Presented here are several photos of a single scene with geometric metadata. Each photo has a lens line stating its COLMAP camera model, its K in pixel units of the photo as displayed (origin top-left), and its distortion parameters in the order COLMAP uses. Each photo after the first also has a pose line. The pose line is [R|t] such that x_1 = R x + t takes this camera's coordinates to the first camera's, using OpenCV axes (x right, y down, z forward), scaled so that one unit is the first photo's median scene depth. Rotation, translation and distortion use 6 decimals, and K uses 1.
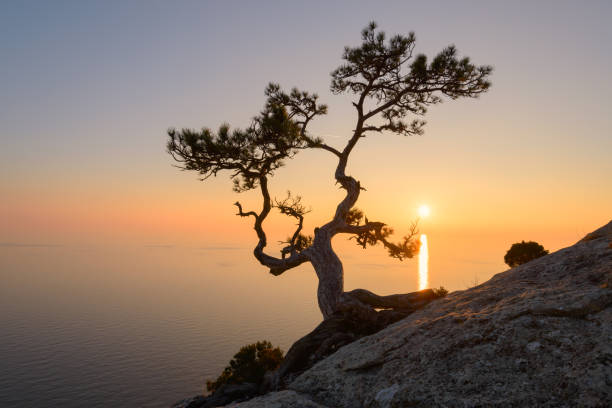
lens RADIAL K [[424.5, 0, 323.9], [0, 424.5, 217.8], [0, 0, 1]] dist [0.002325, 0.000628]
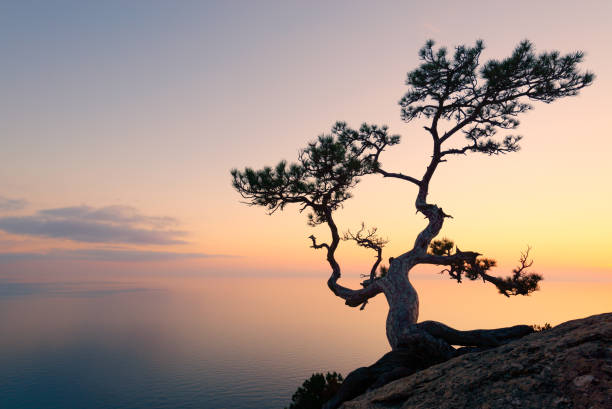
lens RADIAL K [[393.9, 0, 277.5], [0, 393.9, 221.8], [0, 0, 1]] dist [-0.003182, -0.003705]
pose [[0.902057, -0.071764, -0.425610, 0.141006], [0.021265, 0.992272, -0.122243, 0.047914], [0.431094, 0.101219, 0.896612, 0.081065]]
